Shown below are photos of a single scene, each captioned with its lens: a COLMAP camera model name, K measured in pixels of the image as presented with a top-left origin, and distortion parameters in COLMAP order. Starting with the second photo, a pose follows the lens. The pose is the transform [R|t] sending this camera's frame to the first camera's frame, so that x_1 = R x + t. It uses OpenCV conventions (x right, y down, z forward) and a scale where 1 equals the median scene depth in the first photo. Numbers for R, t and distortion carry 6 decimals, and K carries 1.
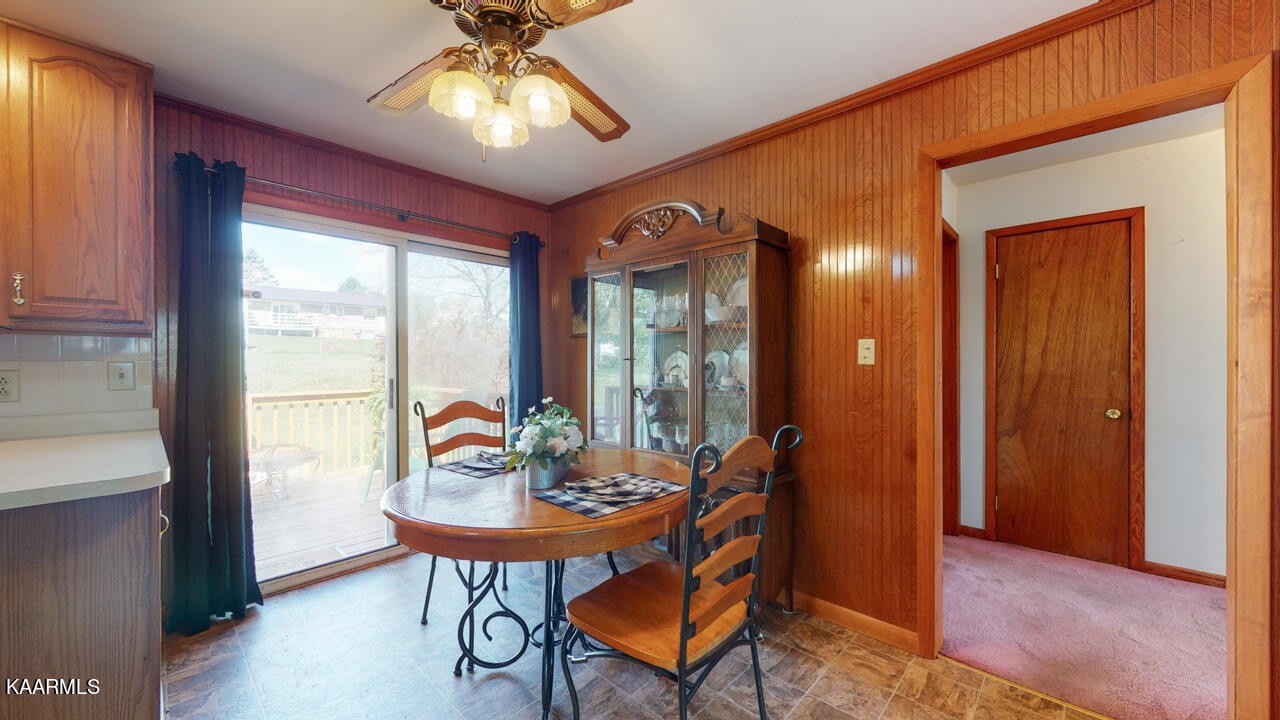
lens RADIAL K [[470.4, 0, 640.0], [0, 470.4, 360.0], [0, 0, 1]] dist [-0.000644, 0.000077]
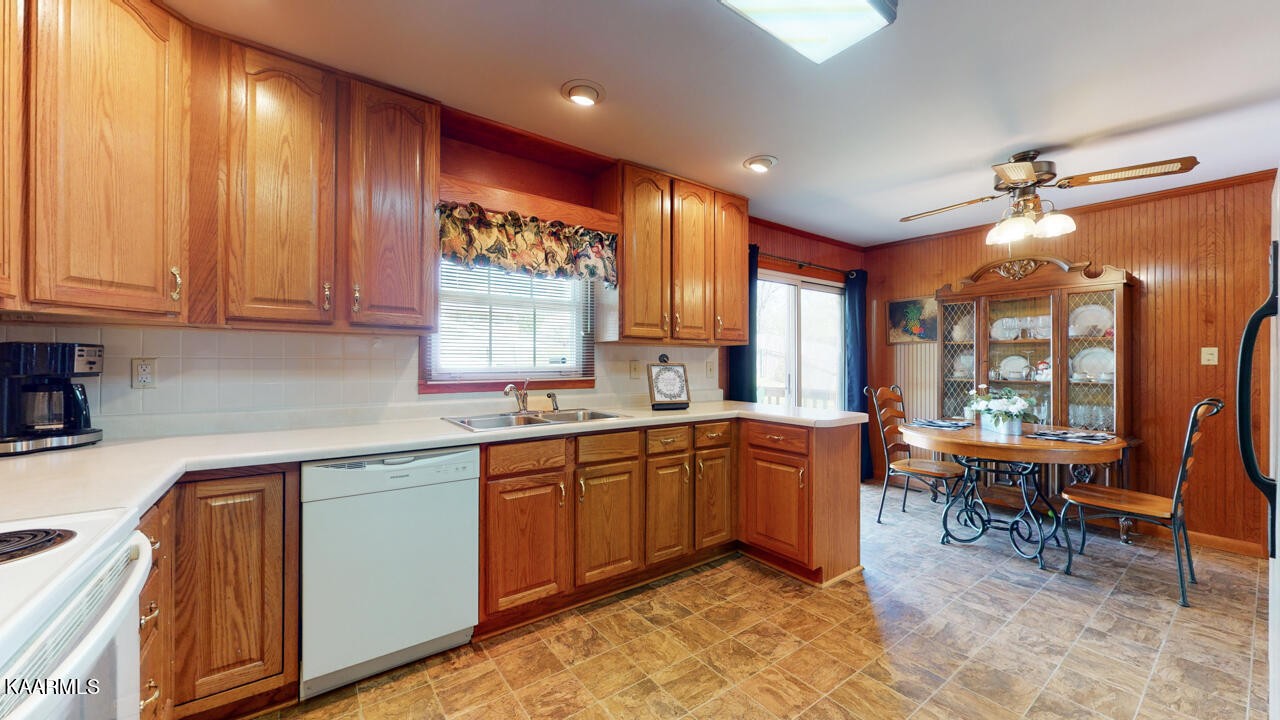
lens RADIAL K [[470.4, 0, 640.0], [0, 470.4, 360.0], [0, 0, 1]] dist [-0.000644, 0.000077]
pose [[0.982575, 0.000884, -0.185867, -0.973337], [-0.001697, 0.999990, -0.004218, 0.003504], [0.185861, 0.004460, 0.982566, -0.761429]]
